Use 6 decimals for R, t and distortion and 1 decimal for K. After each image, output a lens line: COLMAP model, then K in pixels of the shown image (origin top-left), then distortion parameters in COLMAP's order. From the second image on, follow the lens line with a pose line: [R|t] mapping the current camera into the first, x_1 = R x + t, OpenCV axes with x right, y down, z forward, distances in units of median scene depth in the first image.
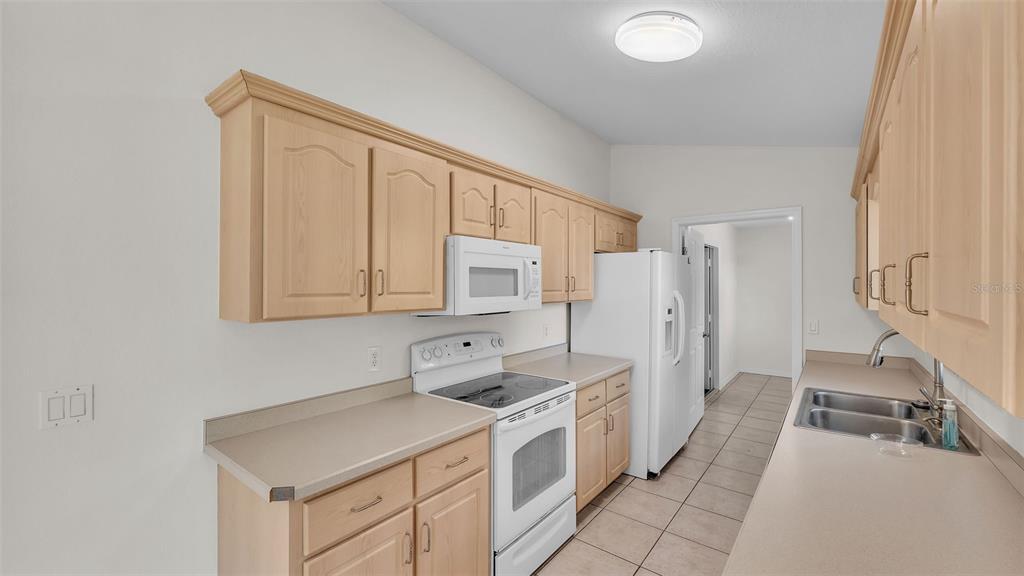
lens RADIAL K [[422.1, 0, 512.0], [0, 422.1, 288.0], [0, 0, 1]] dist [-0.000647, -0.000182]
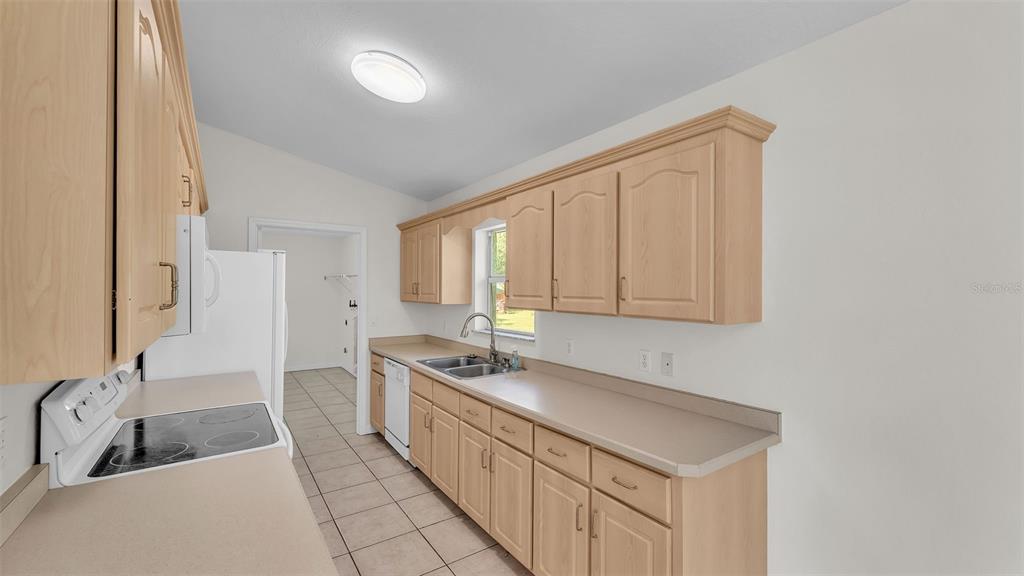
lens RADIAL K [[422.1, 0, 512.0], [0, 422.1, 288.0], [0, 0, 1]] dist [-0.000647, -0.000182]
pose [[0.290183, 0.002079, 0.956969, -0.570775], [0.003954, 0.999986, -0.003371, -0.003333], [-0.956963, 0.004762, 0.290171, 0.283268]]
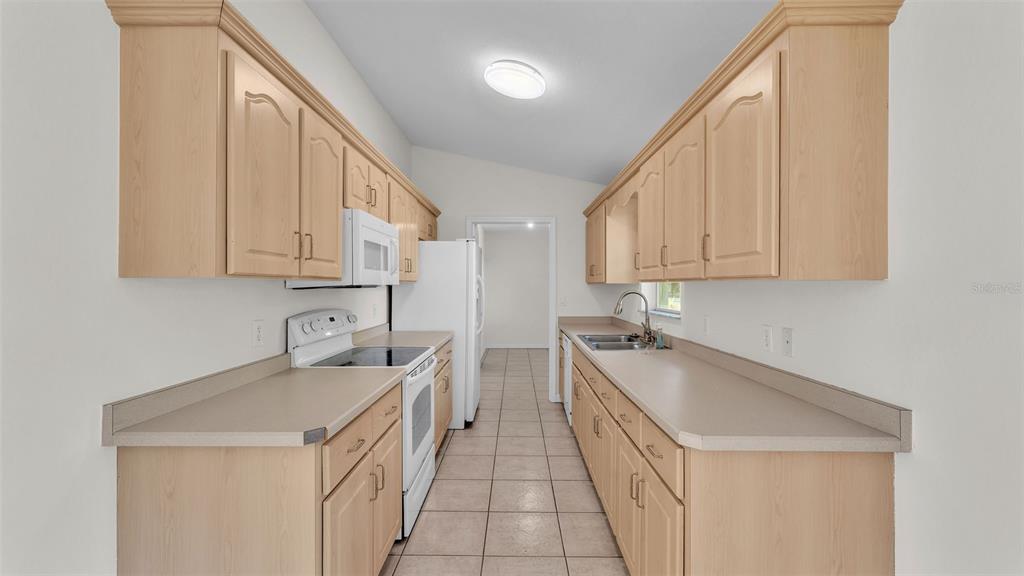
lens RADIAL K [[422.1, 0, 512.0], [0, 422.1, 288.0], [0, 0, 1]] dist [-0.000647, -0.000182]
pose [[0.792726, -0.001359, 0.609577, -0.418573], [0.001915, 0.999998, -0.000262, 0.066545], [-0.609575, 0.001375, 0.792727, -0.063166]]
